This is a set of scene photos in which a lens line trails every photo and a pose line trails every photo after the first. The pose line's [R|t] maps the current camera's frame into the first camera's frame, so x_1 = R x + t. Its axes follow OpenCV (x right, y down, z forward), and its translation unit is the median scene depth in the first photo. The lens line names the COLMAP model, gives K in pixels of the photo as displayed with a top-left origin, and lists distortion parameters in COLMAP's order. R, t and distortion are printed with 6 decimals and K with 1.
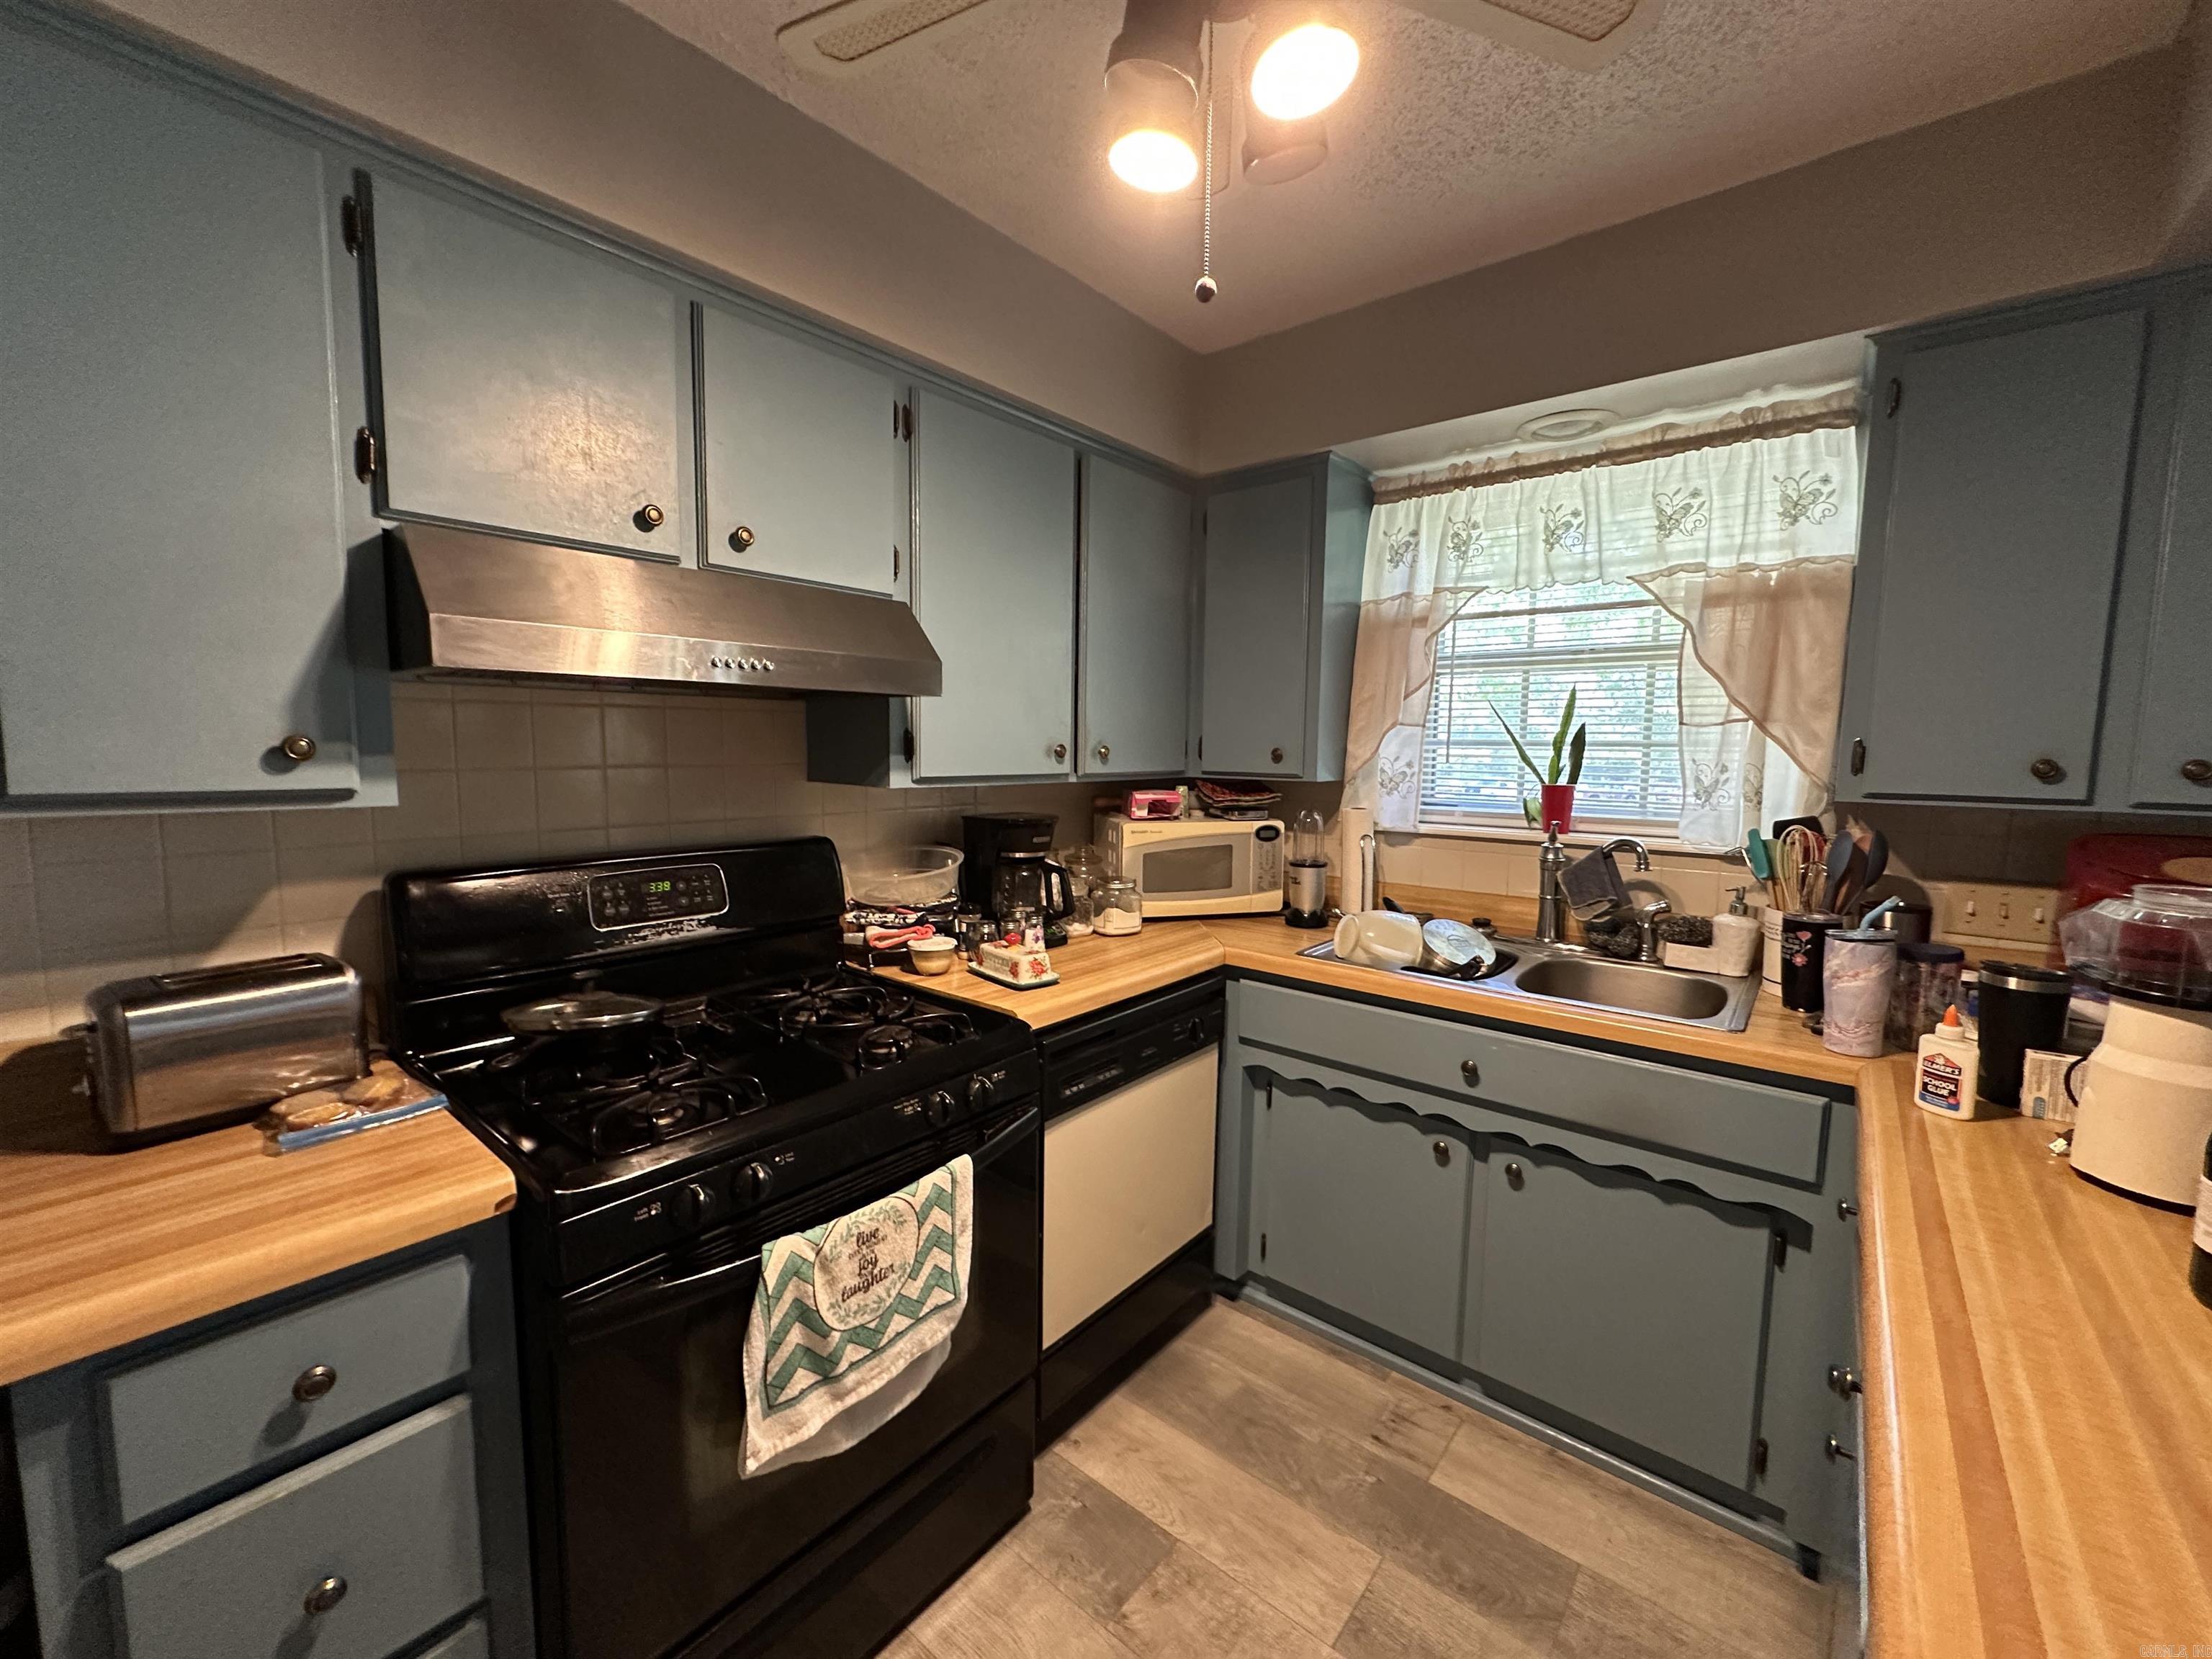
lens RADIAL K [[890.0, 0, 1114.0], [0, 890.0, 830.9], [0, 0, 1]] dist [0.008620, 0.000188]
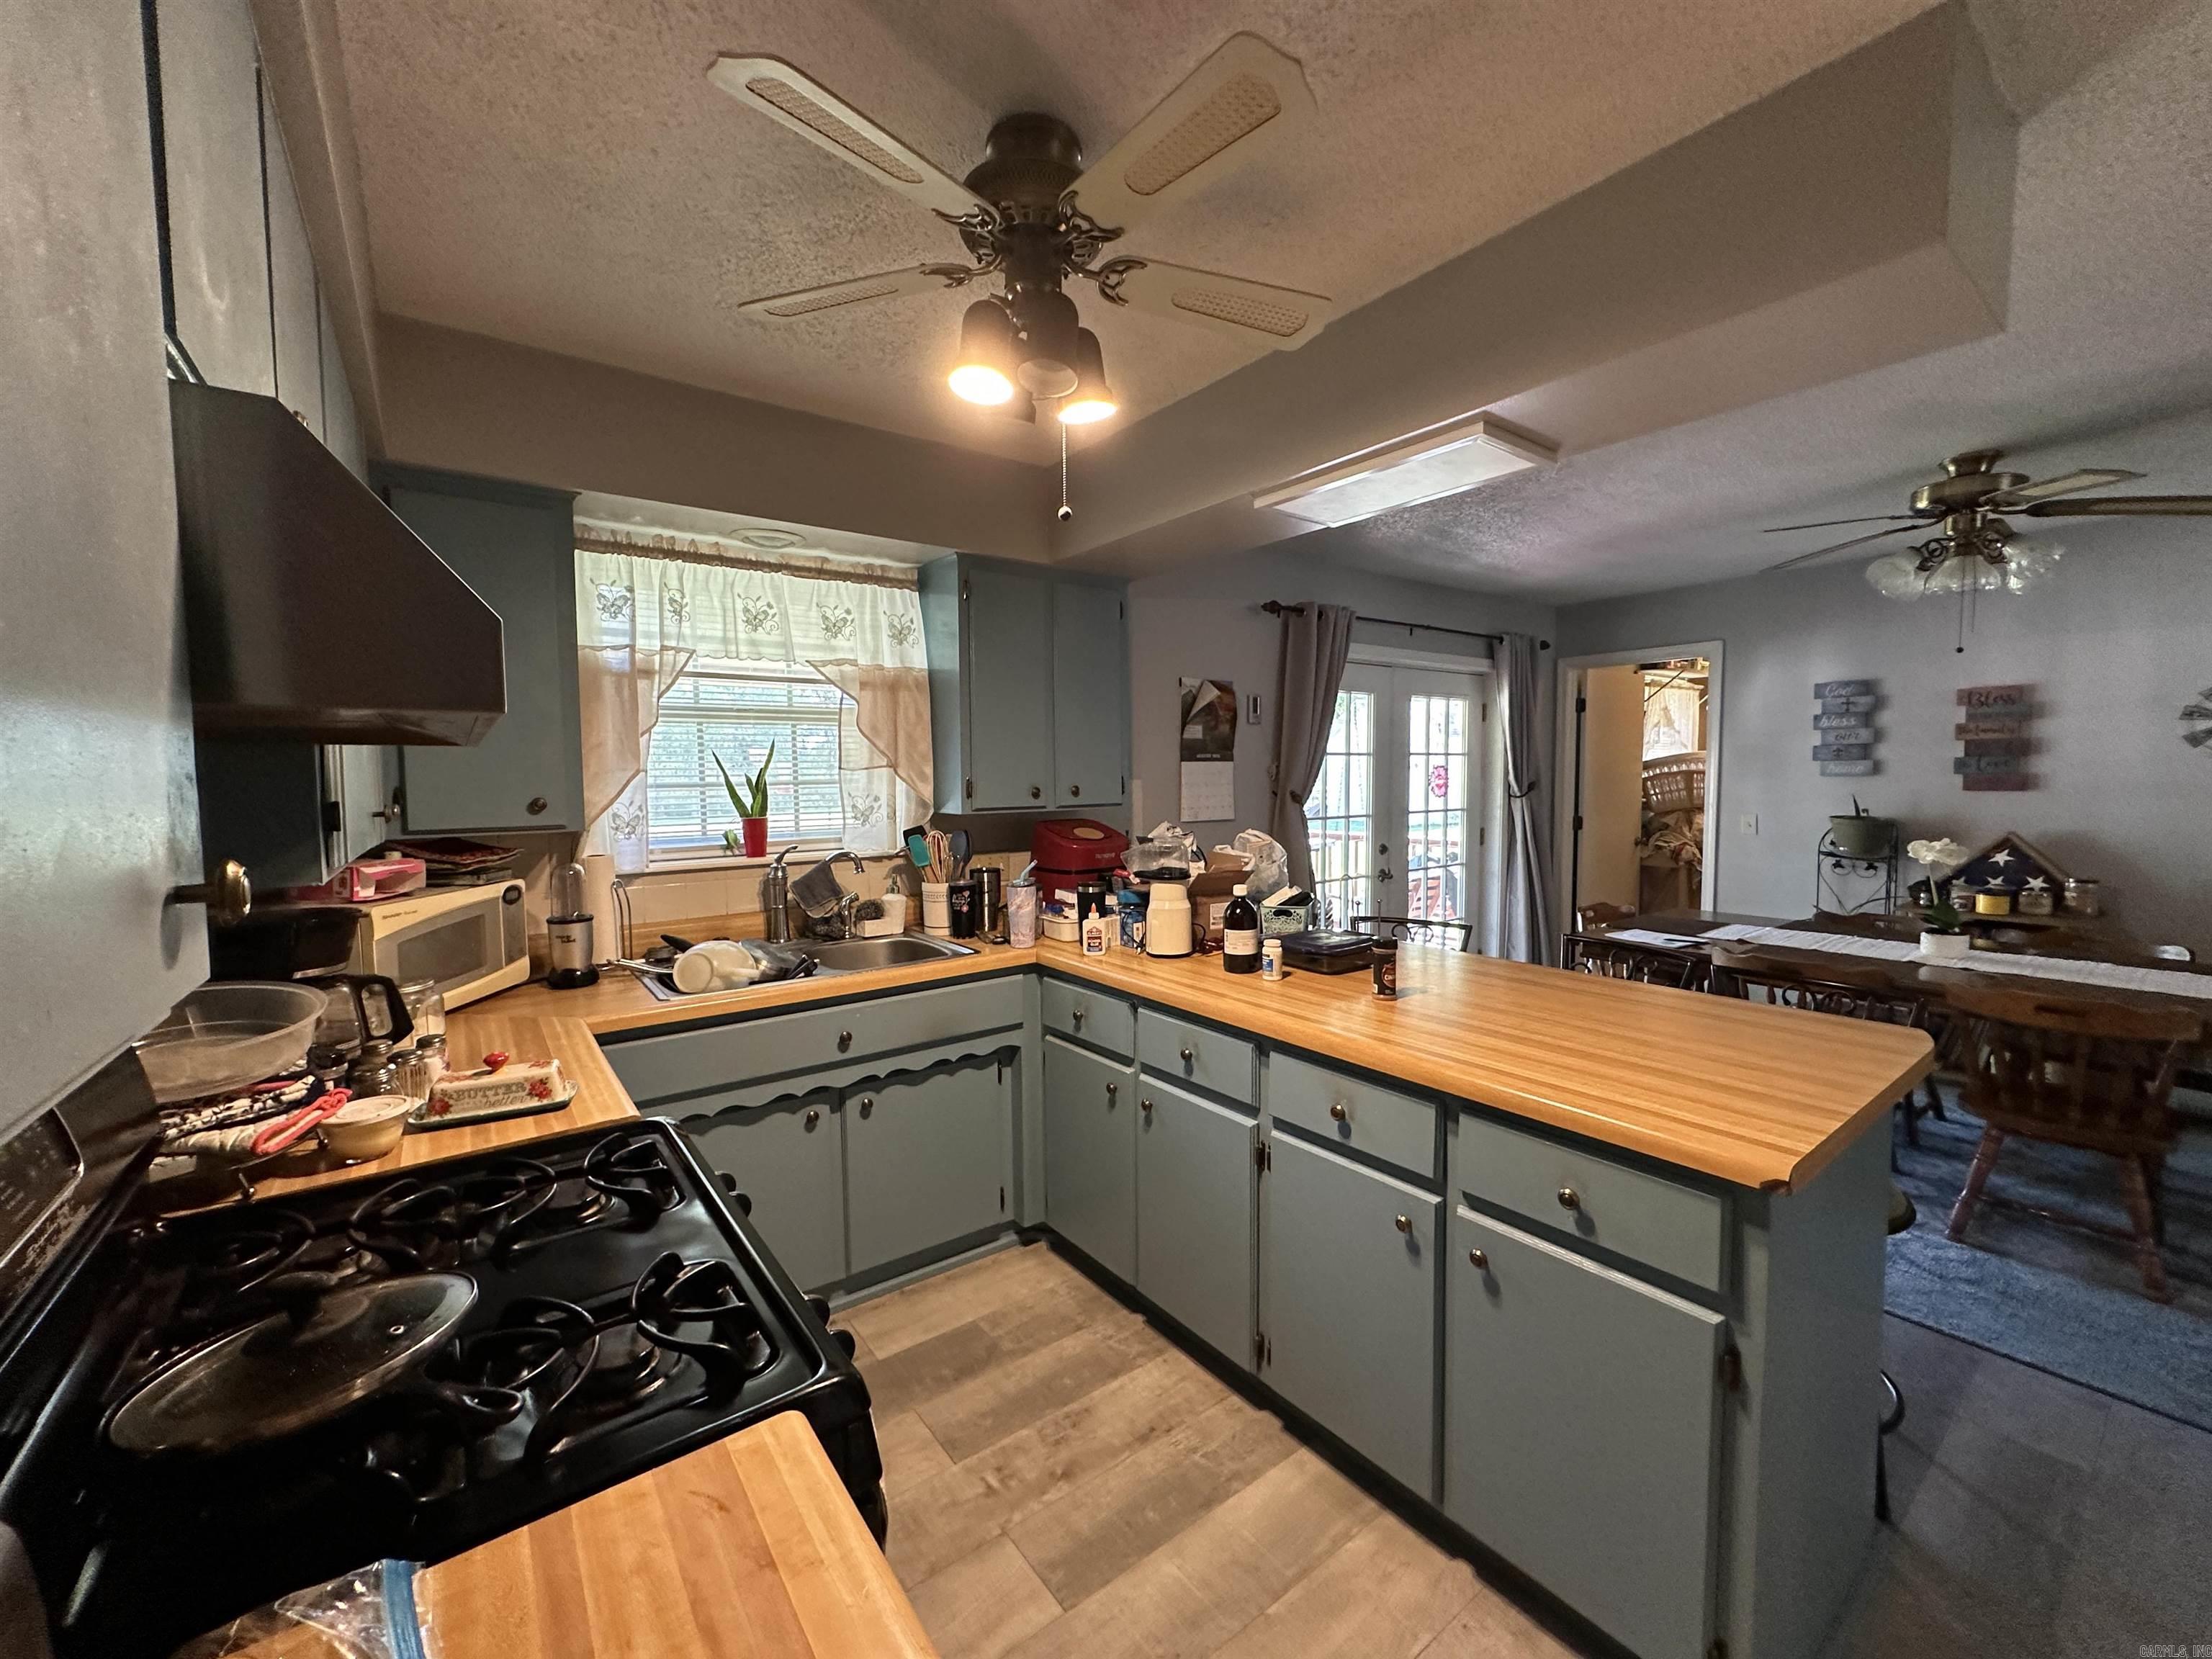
lens RADIAL K [[890.0, 0, 1107.4], [0, 890.0, 825.2], [0, 0, 1]] dist [0.008620, 0.000188]
pose [[0.247256, -0.075995, 0.965965, -0.666009], [0.107930, 0.992876, 0.050485, -0.058296], [-0.962920, 0.091774, 0.253697, 0.253963]]
